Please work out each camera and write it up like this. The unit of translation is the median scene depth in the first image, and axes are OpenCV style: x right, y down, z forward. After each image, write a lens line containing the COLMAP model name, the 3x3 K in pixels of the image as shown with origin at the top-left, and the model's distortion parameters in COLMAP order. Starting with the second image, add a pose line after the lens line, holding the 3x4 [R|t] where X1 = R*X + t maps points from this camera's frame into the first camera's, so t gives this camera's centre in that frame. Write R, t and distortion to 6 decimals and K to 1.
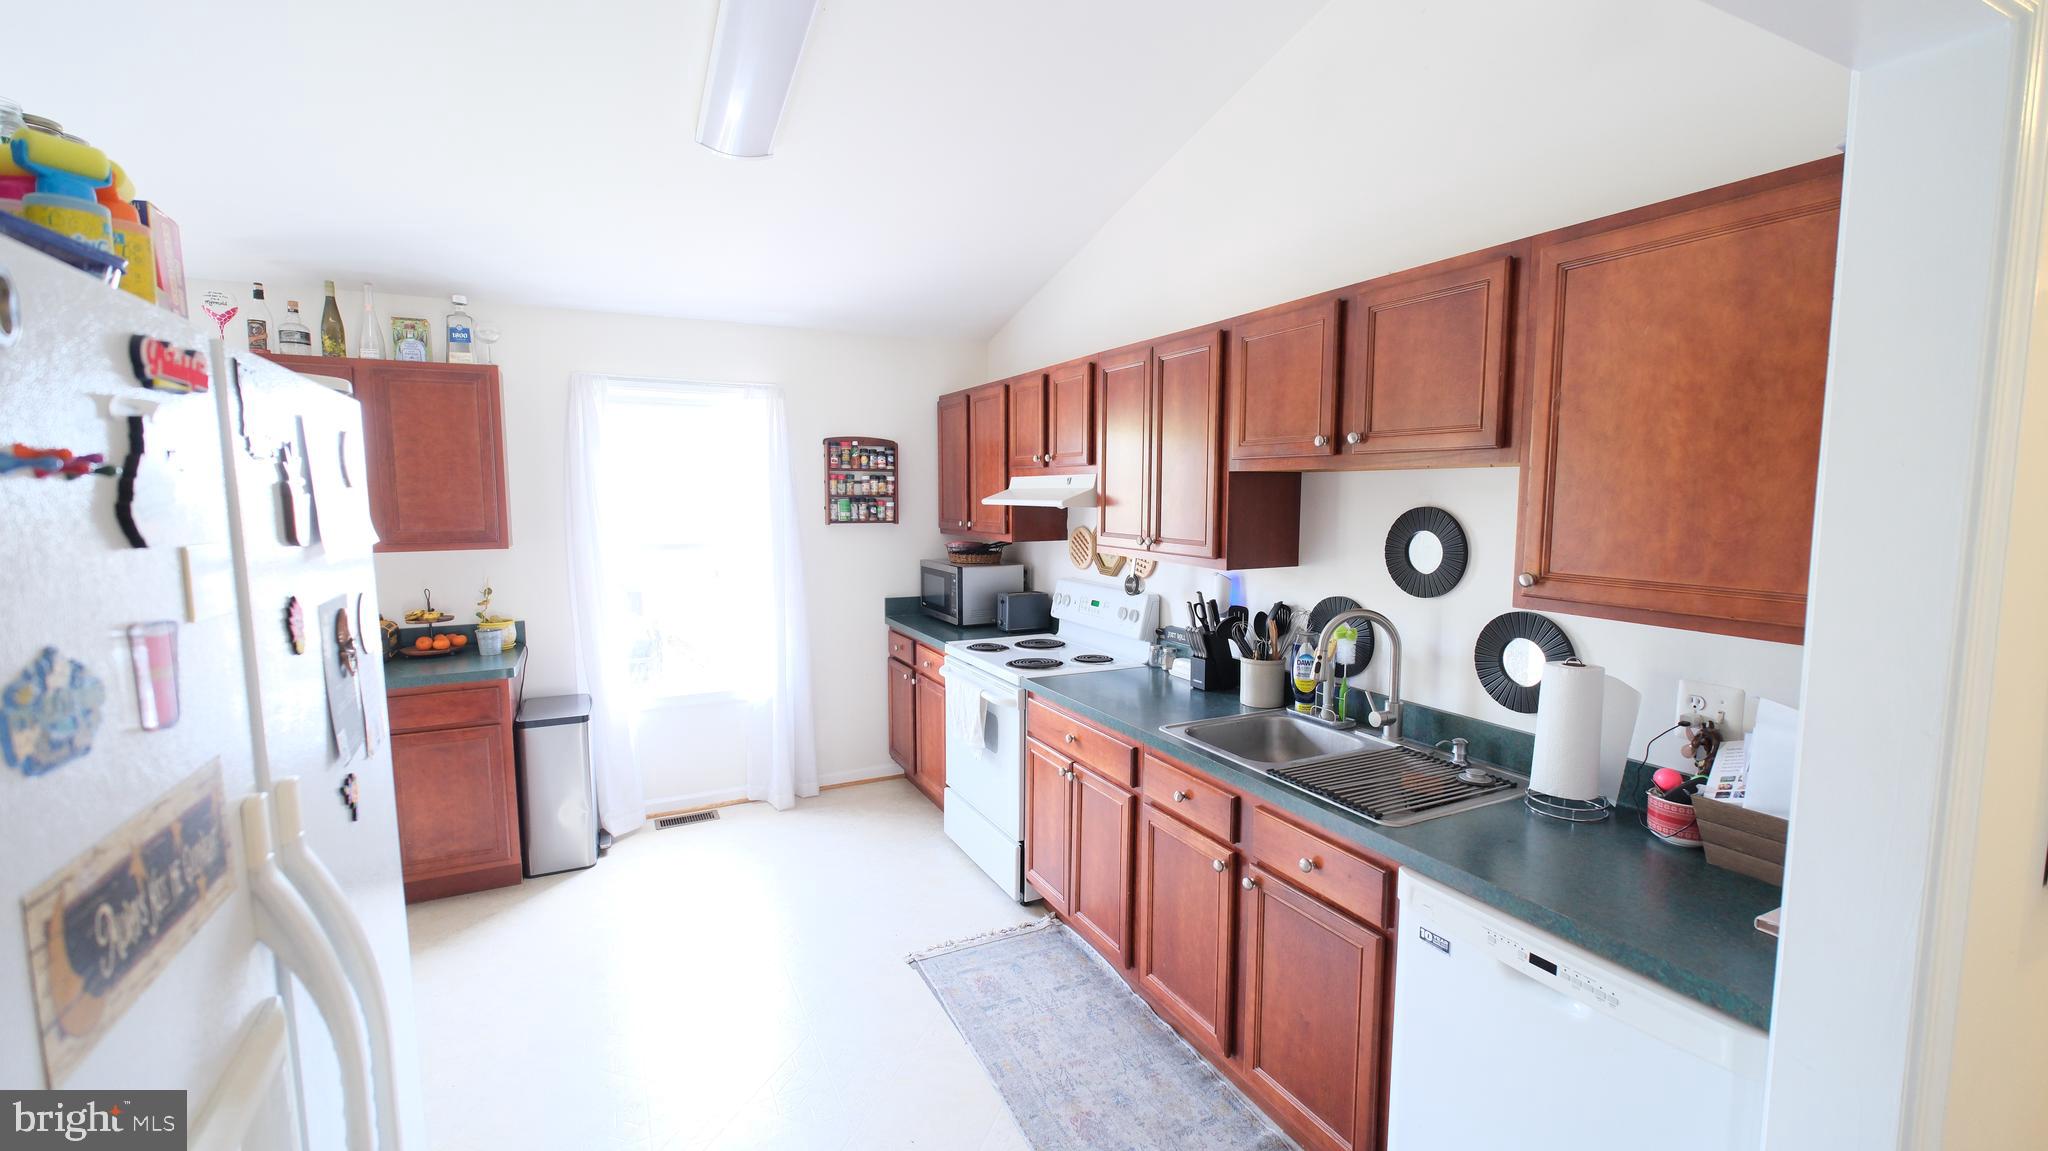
lens RADIAL K [[851.9, 0, 1026.0], [0, 851.9, 575.7], [0, 0, 1]] dist [-0.004555, 0.000049]
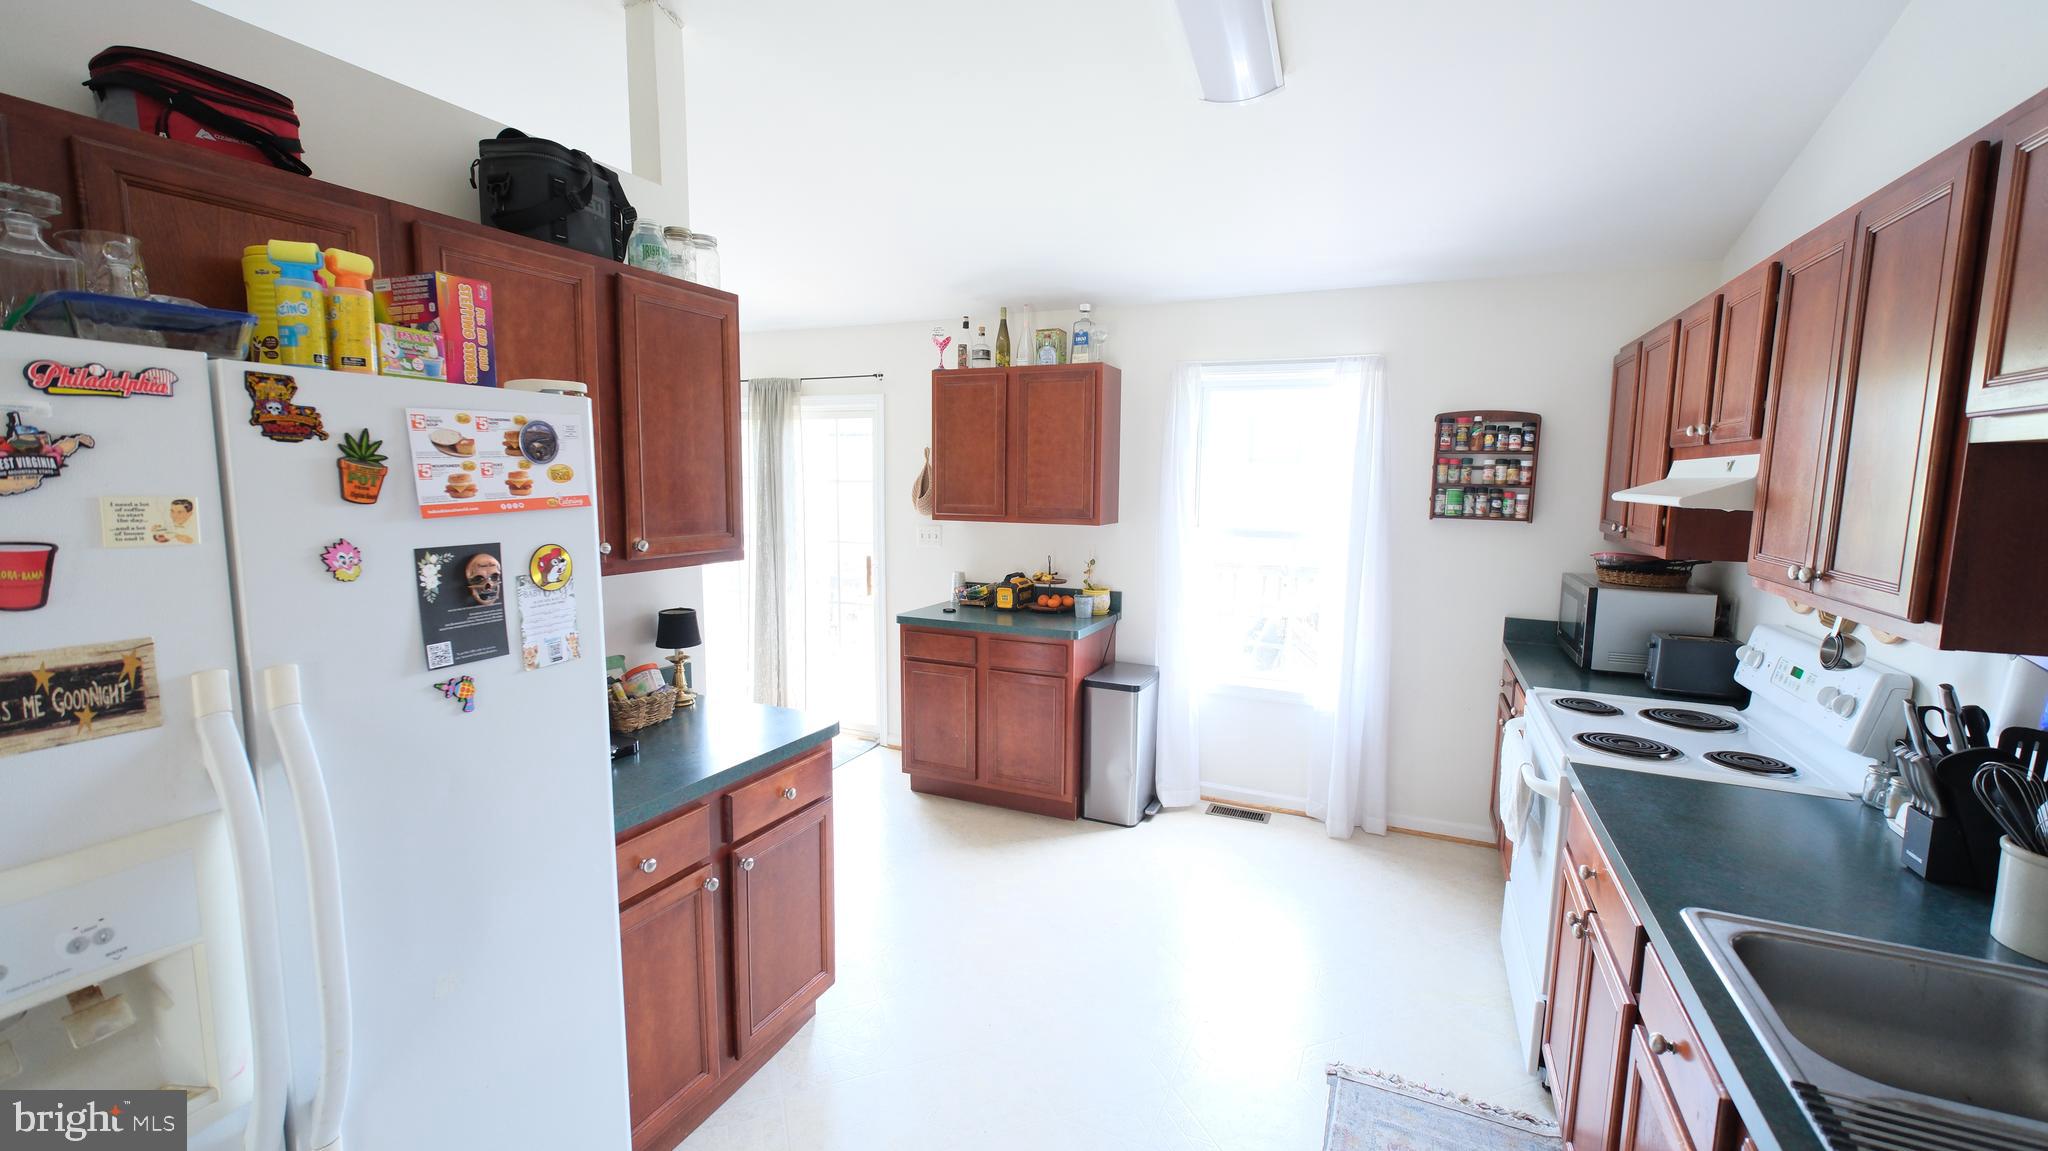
lens RADIAL K [[851.9, 0, 1026.0], [0, 851.9, 575.7], [0, 0, 1]] dist [-0.004555, 0.000049]
pose [[0.622456, 0.100101, -0.776227, 0.196776], [-0.089176, 0.994399, 0.056727, -0.019935], [0.777558, 0.033911, 0.627897, 0.205903]]
